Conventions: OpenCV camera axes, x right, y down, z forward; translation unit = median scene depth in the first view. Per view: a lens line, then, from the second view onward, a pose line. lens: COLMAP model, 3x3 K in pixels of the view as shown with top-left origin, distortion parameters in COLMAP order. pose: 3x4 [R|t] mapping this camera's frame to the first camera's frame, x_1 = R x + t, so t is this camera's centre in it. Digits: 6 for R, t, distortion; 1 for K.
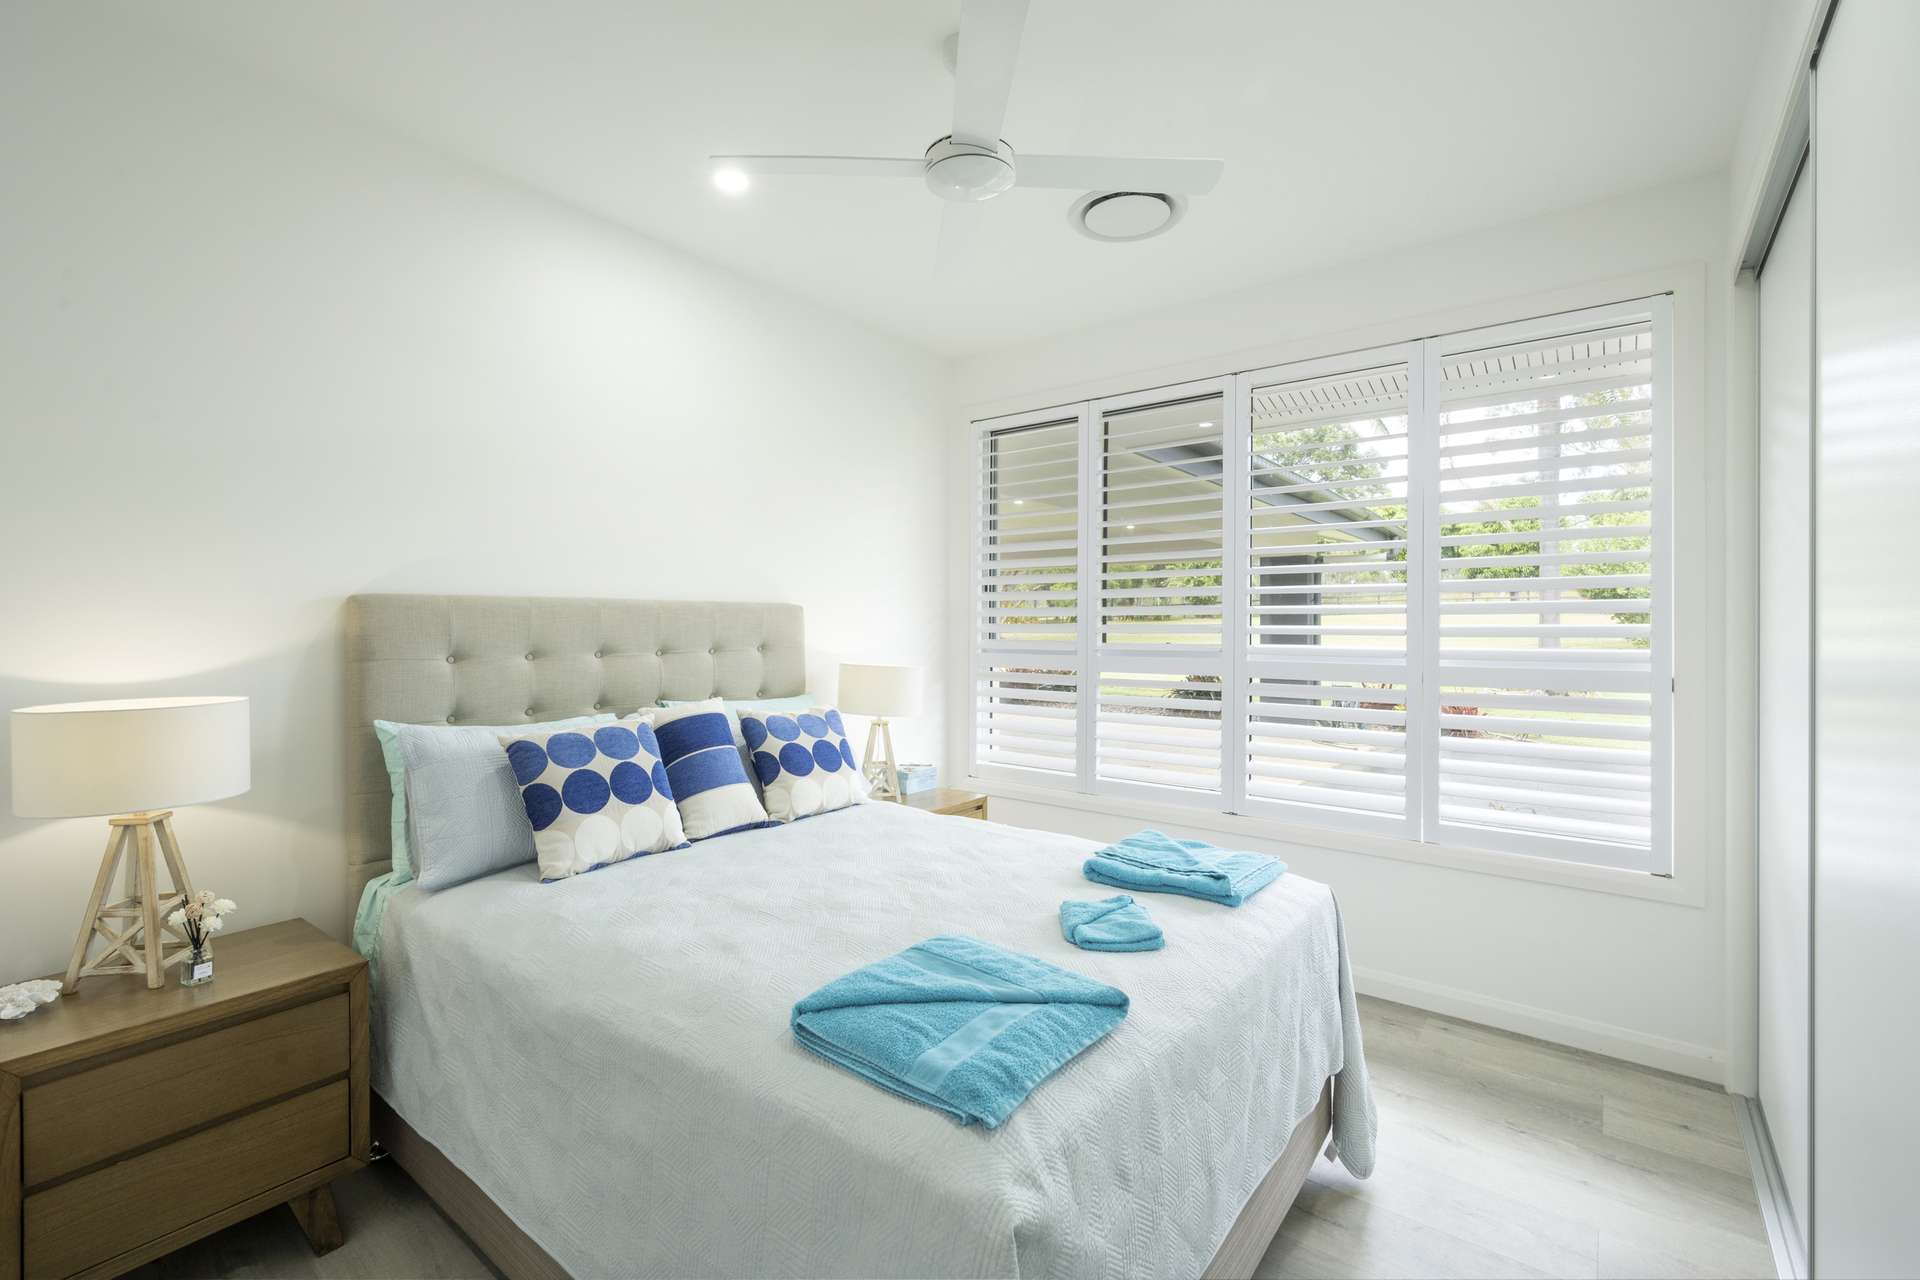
lens RADIAL K [[835.4, 0, 960.0], [0, 835.4, 640.0], [0, 0, 1]] dist [-0.000148, 0.000004]
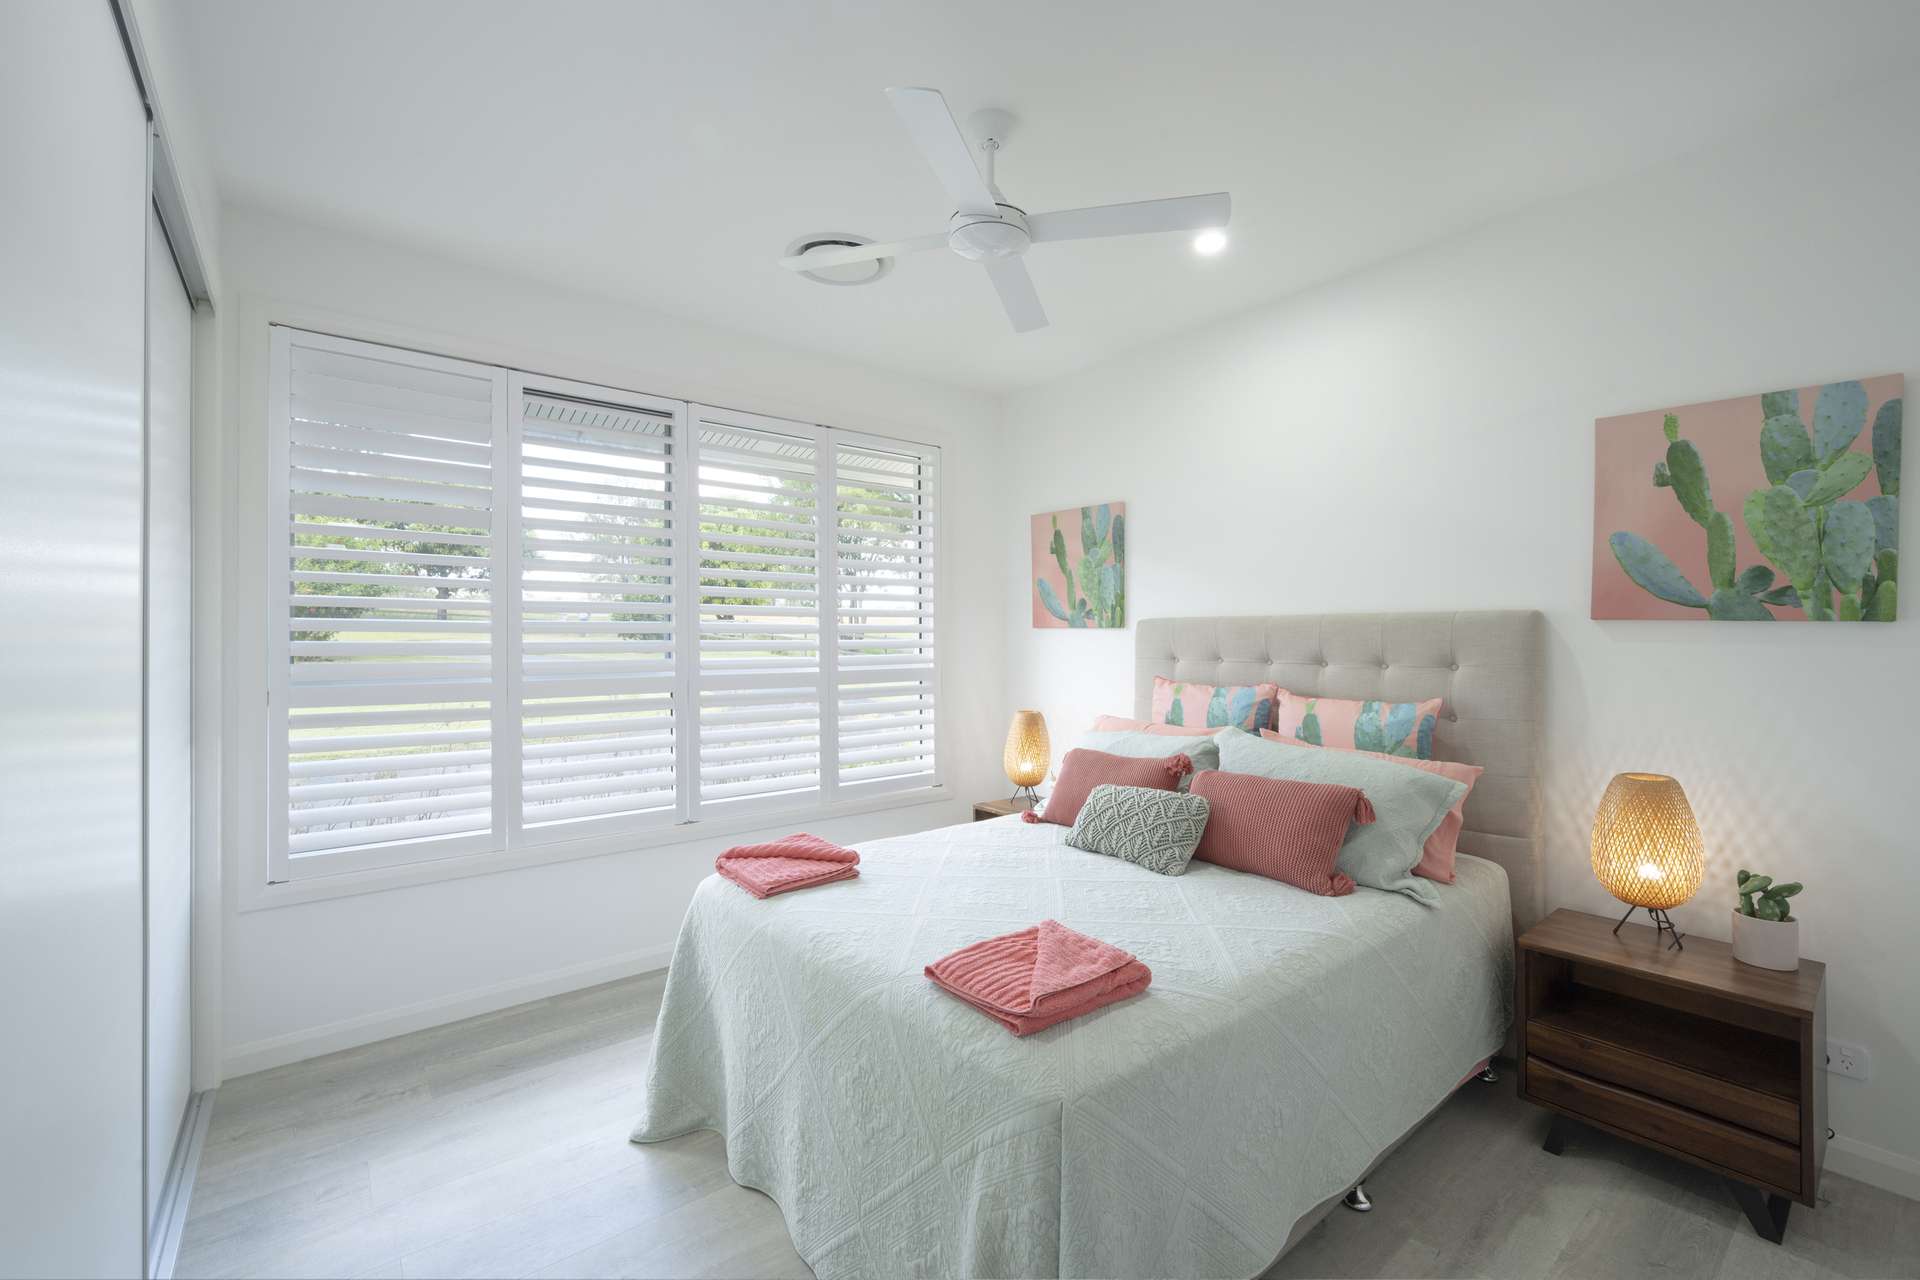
lens RADIAL K [[801.7, 0, 960.0], [0, 801.7, 640.0], [0, 0, 1]] dist [0.000548, 0.000017]
pose [[0.227349, 0.001043, 0.973813, -0.392724], [0.022285, 0.999732, -0.006273, -0.001523], [-0.973558, 0.023128, 0.227265, 0.295219]]
